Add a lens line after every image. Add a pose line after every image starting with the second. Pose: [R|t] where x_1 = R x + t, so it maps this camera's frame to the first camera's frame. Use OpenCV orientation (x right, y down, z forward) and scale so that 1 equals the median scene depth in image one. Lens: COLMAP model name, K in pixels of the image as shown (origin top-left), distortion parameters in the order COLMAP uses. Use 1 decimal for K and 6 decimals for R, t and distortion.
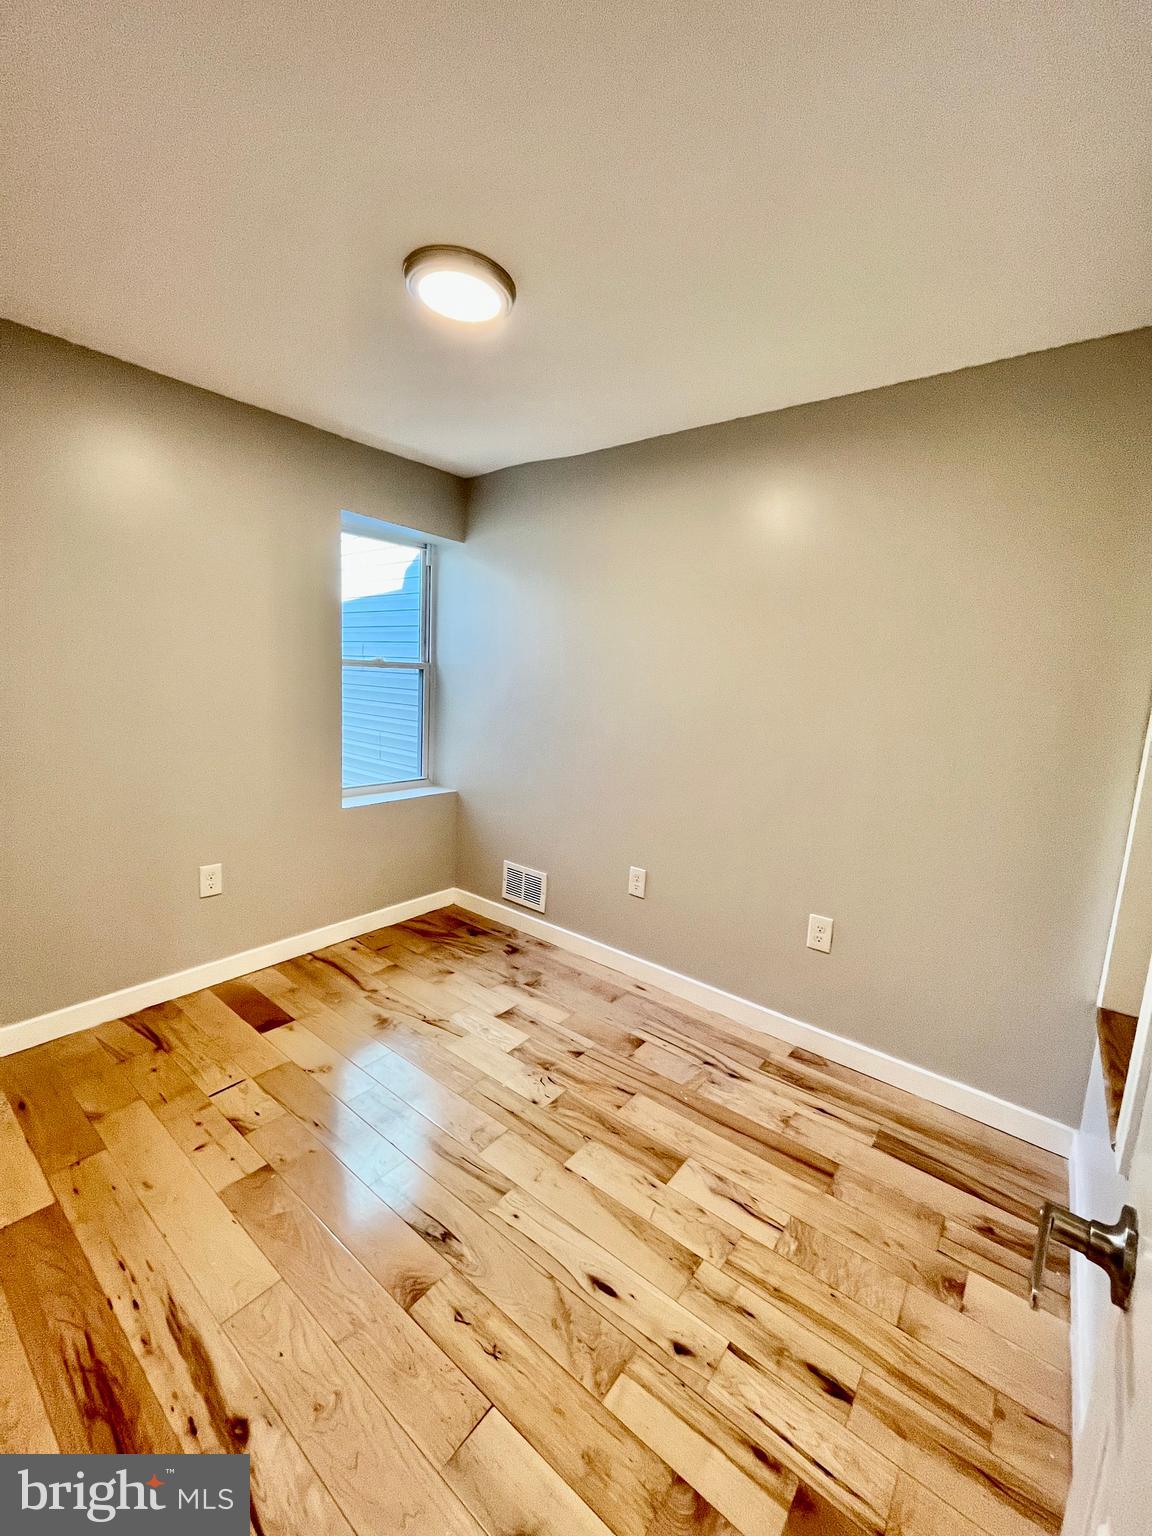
lens RADIAL K [[617.8, 0, 579.5], [0, 617.8, 764.3], [0, 0, 1]] dist [-0.002648, -0.000303]
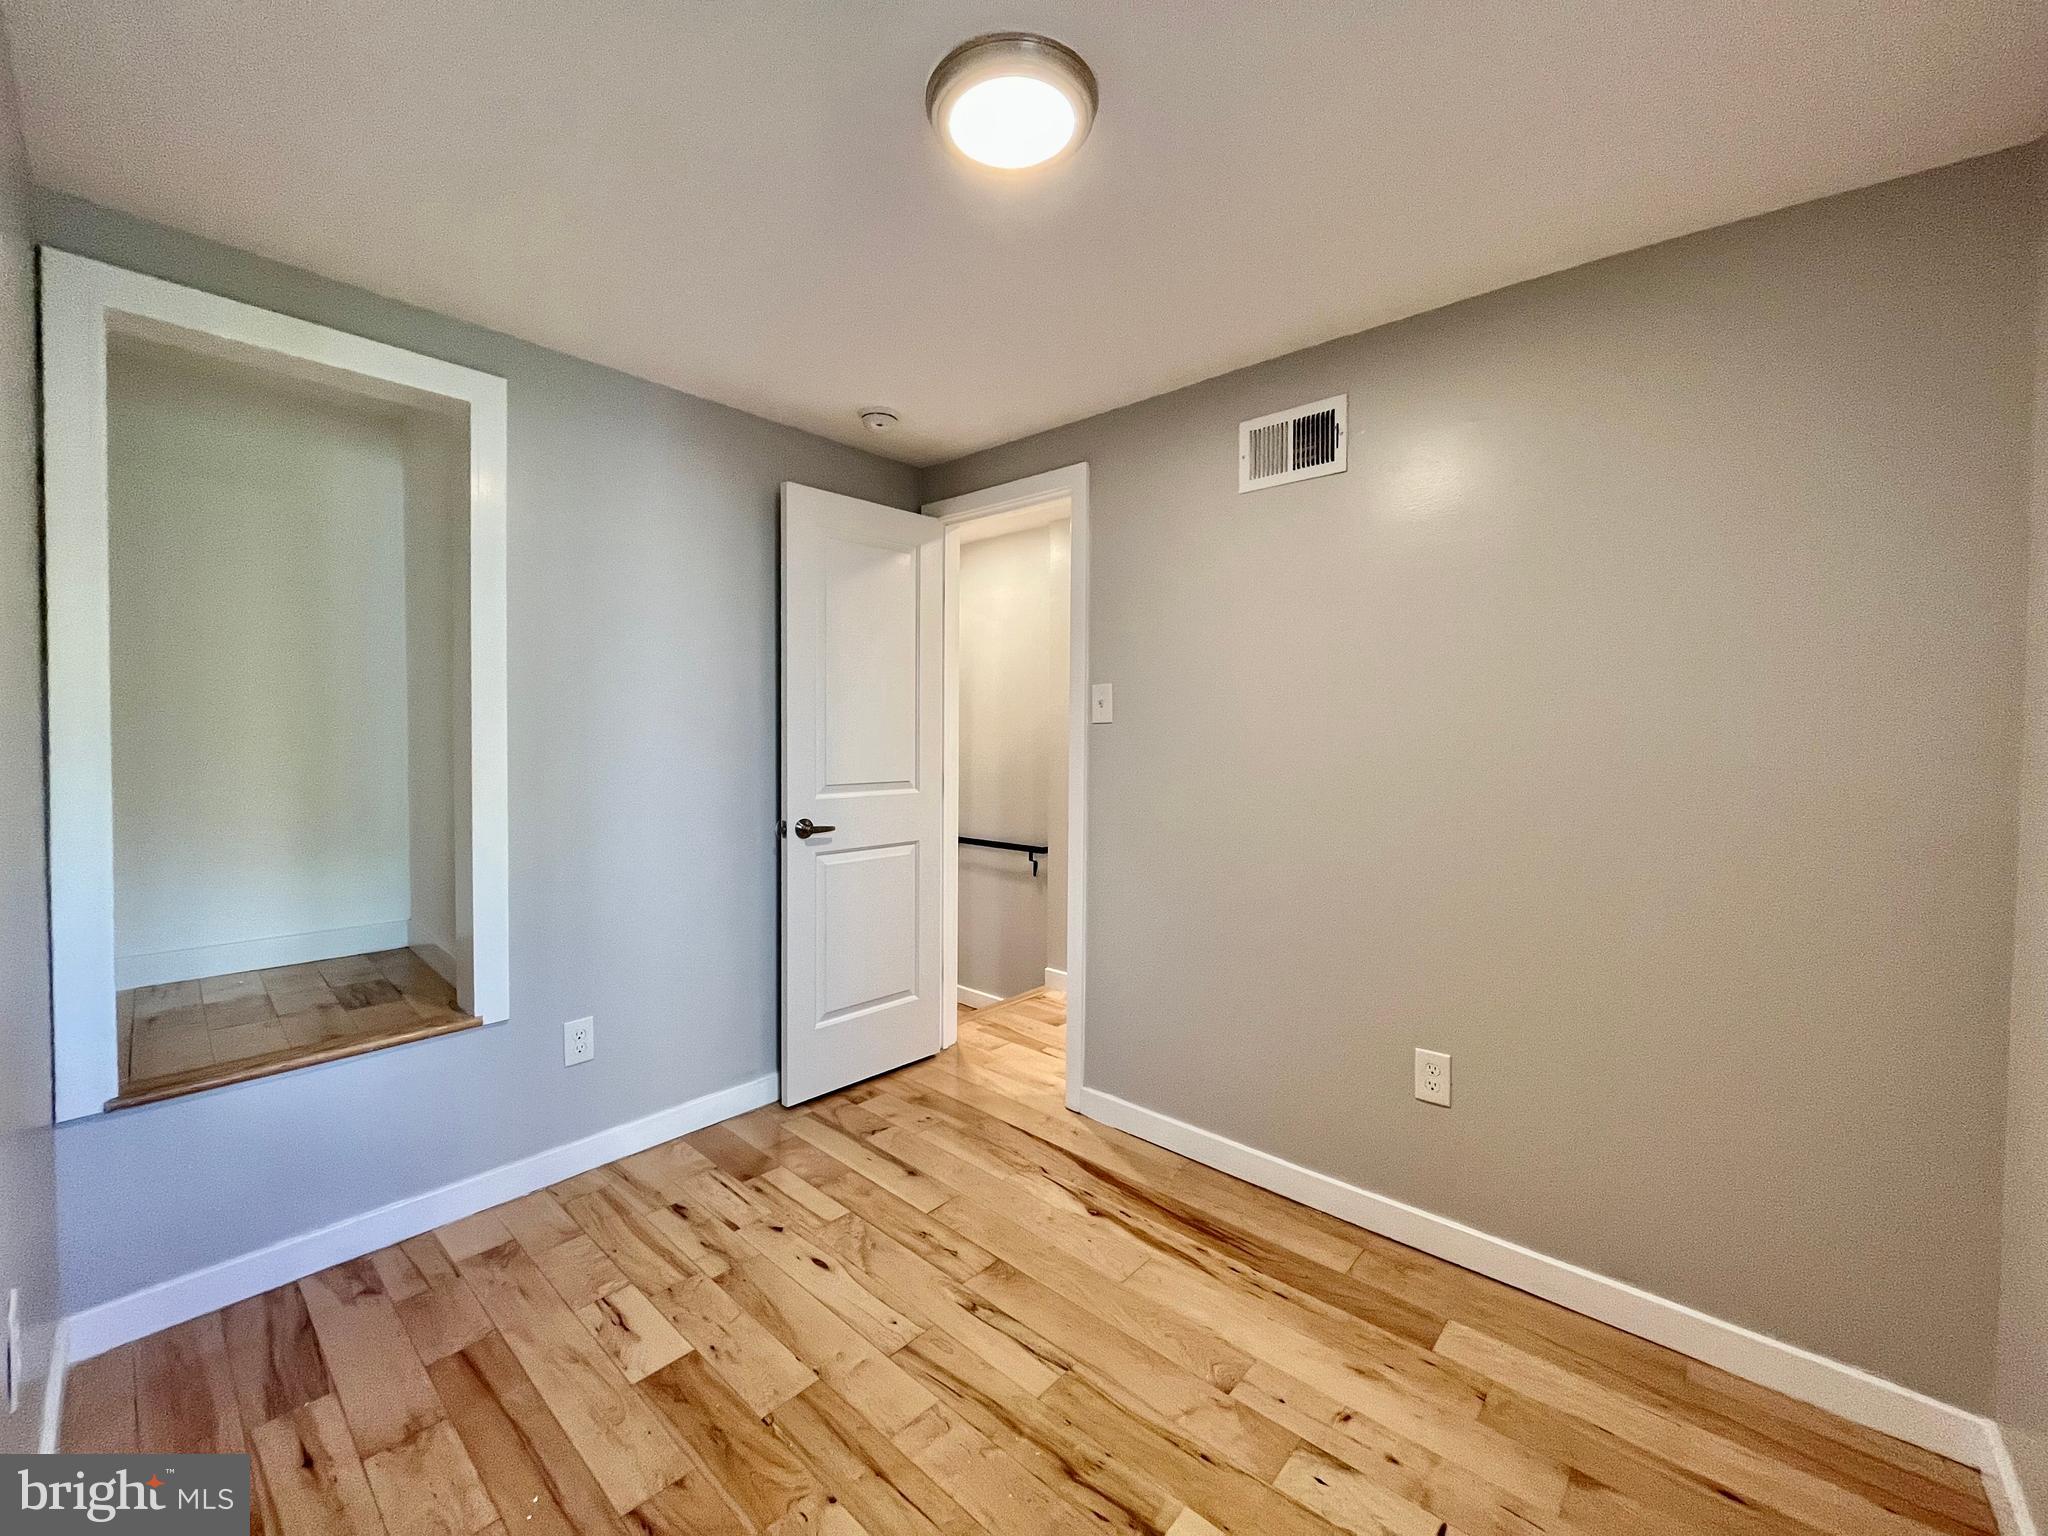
lens RADIAL K [[823.7, 0, 1019.4], [0, 823.7, 759.0], [0, 0, 1]] dist [-0.002648, -0.000303]
pose [[-0.996540, -0.061064, 0.056381, -0.289783], [-0.049381, 0.980674, 0.189313, -0.265669], [-0.066851, 0.185874, -0.980297, 1.942485]]
